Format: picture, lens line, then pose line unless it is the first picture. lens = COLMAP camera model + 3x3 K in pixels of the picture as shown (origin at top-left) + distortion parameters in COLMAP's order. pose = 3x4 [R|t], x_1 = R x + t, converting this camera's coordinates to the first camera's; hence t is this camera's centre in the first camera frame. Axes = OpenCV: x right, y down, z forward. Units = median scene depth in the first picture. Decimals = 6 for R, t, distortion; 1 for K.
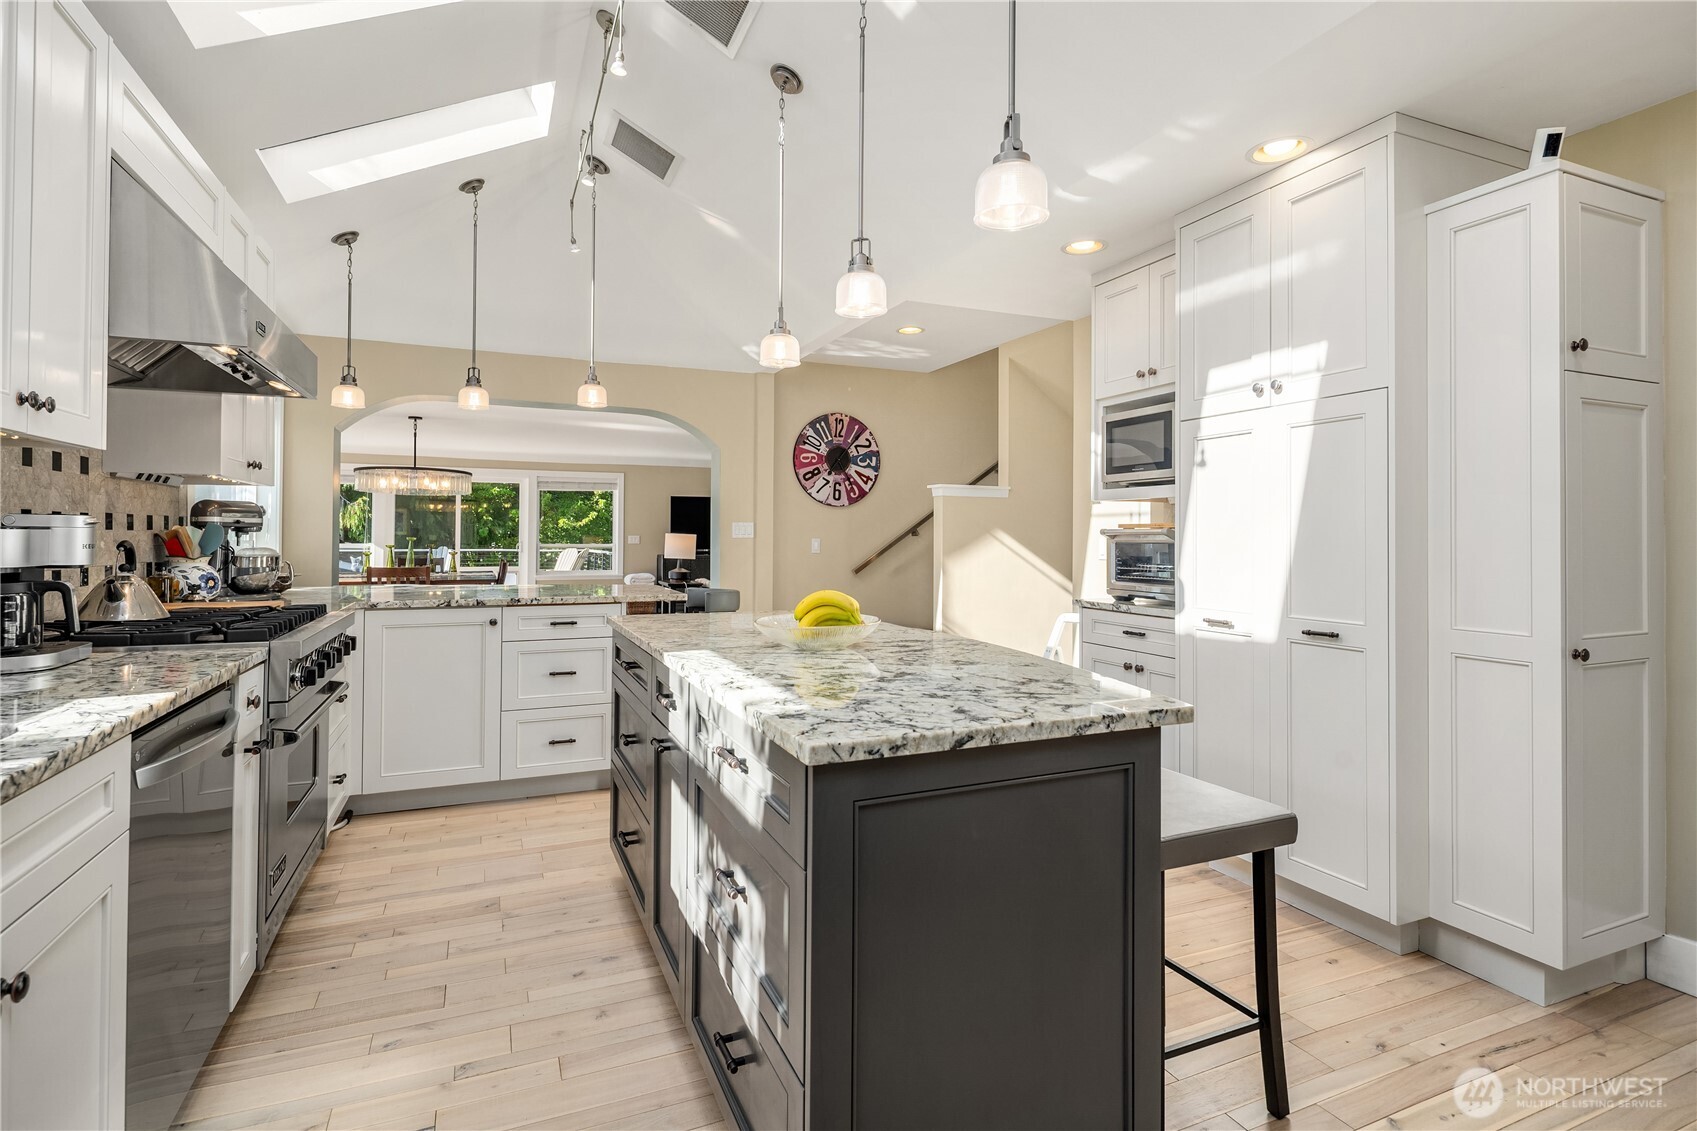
lens RADIAL K [[823.7, 0, 847.5], [0, 823.7, 527.0], [0, 0, 1]] dist [0.002805, 0.000239]
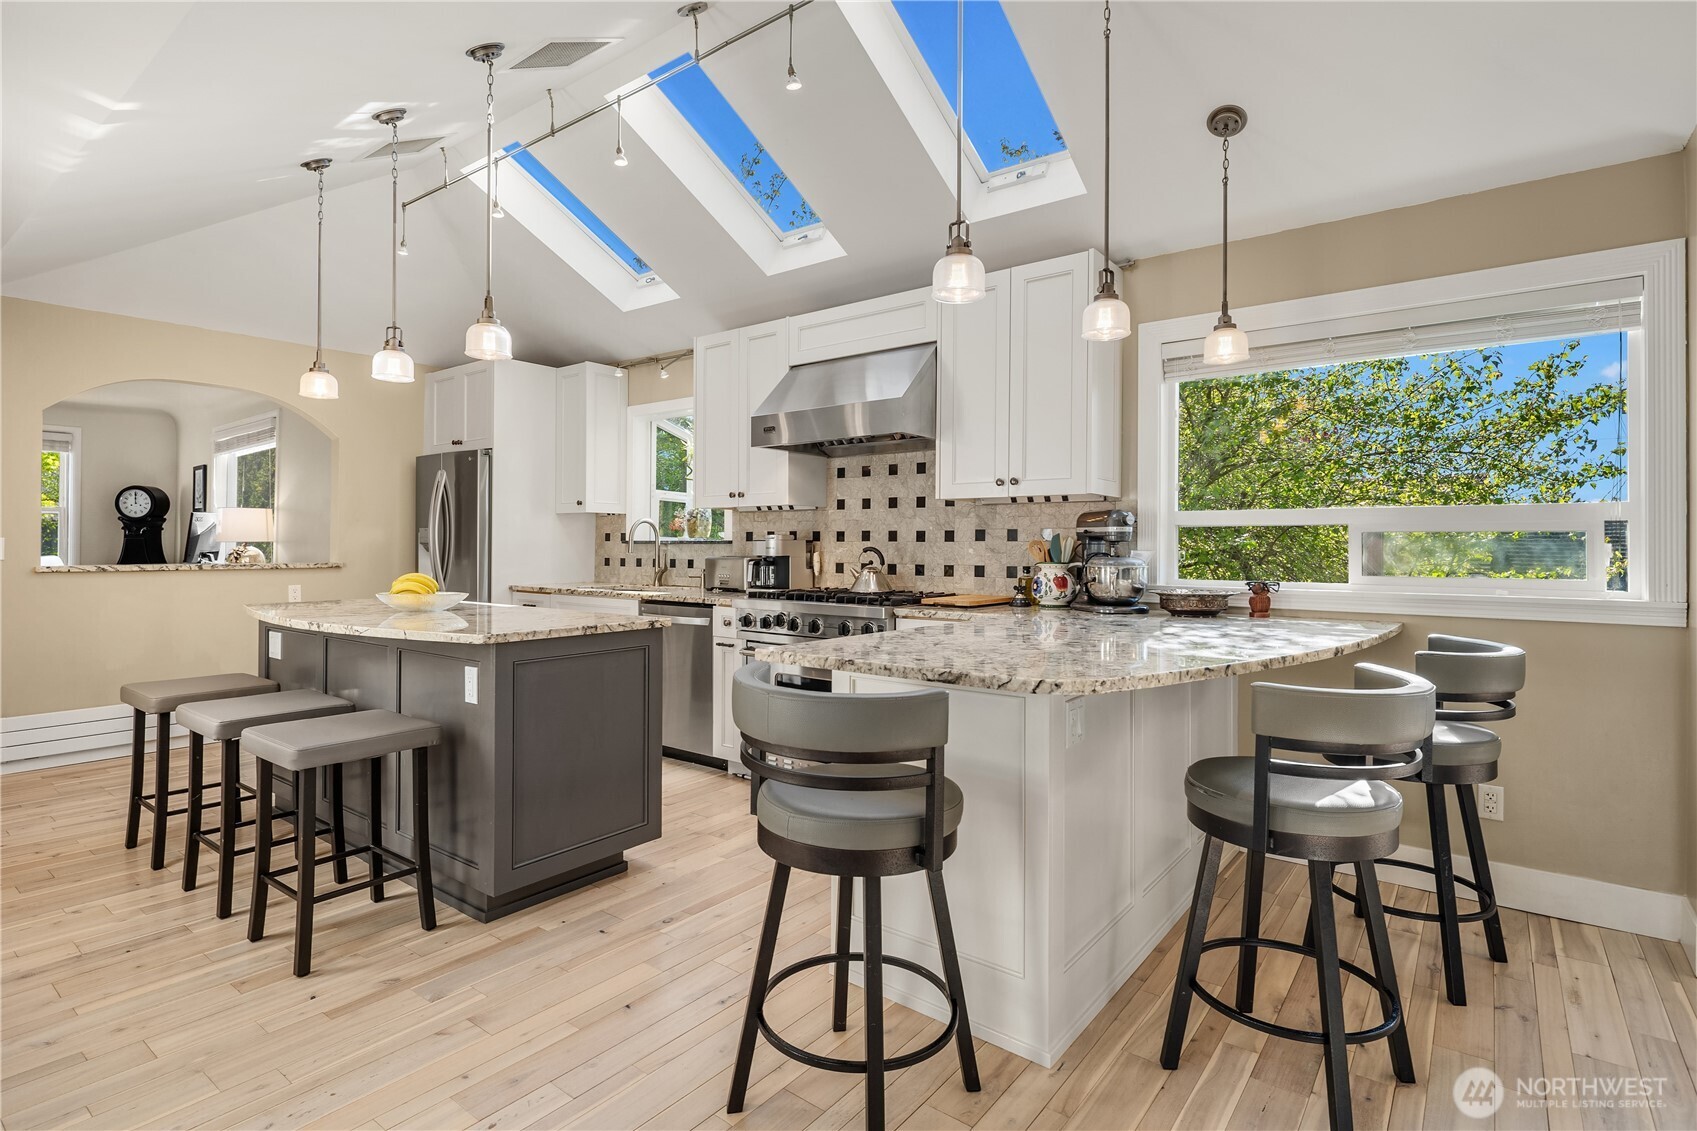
lens RADIAL K [[835.1, 0, 851.8], [0, 835.1, 544.2], [0, 0, 1]] dist [0.001221, 0.000009]
pose [[-0.870430, -0.010877, -0.492172, 0.025984], [-0.004329, 0.999886, -0.014441, 0.027051], [0.492273, -0.010439, -0.870378, 1.879524]]
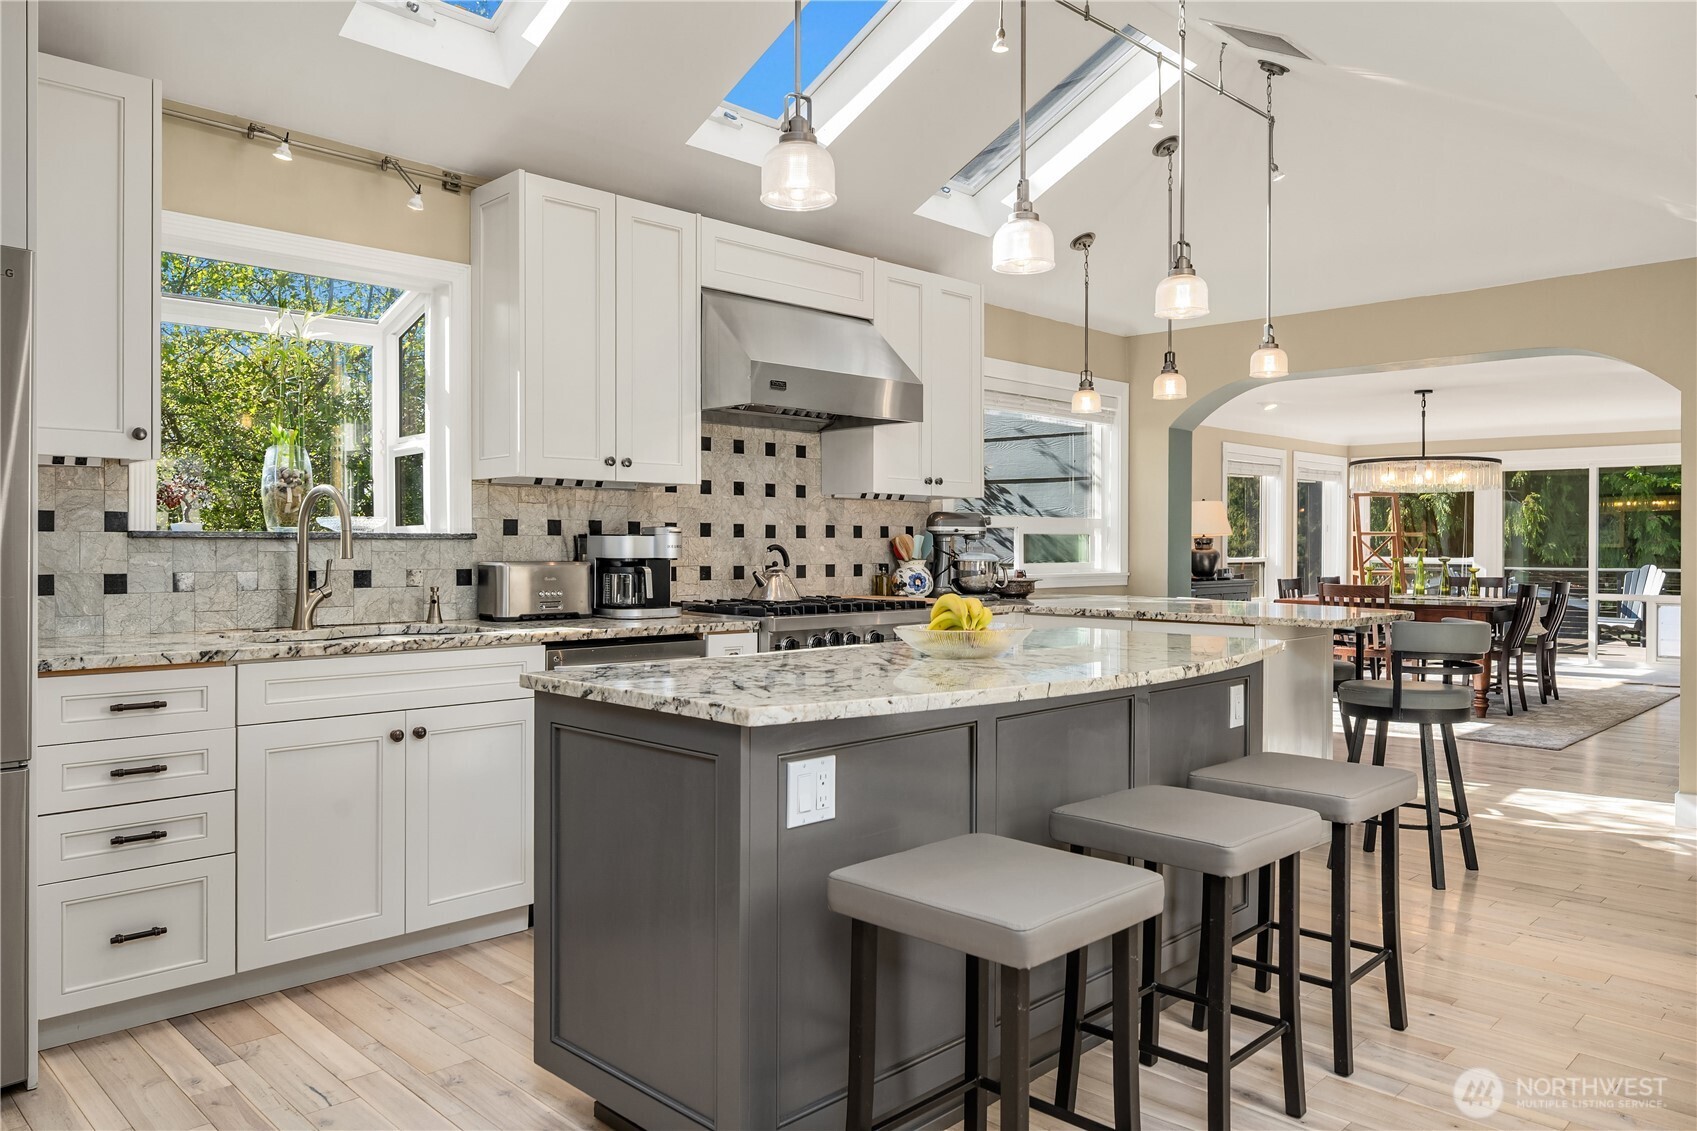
lens RADIAL K [[1163.2, 0, 848.5], [0, 1163.2, 565.5], [0, 0, 1]] dist [-0.003152, -0.000476]
pose [[0.374313, 0.011257, -0.927234, 0.753525], [0.009984, 0.999819, 0.016169, 0.015931], [0.927249, -0.015310, 0.374133, 0.276373]]
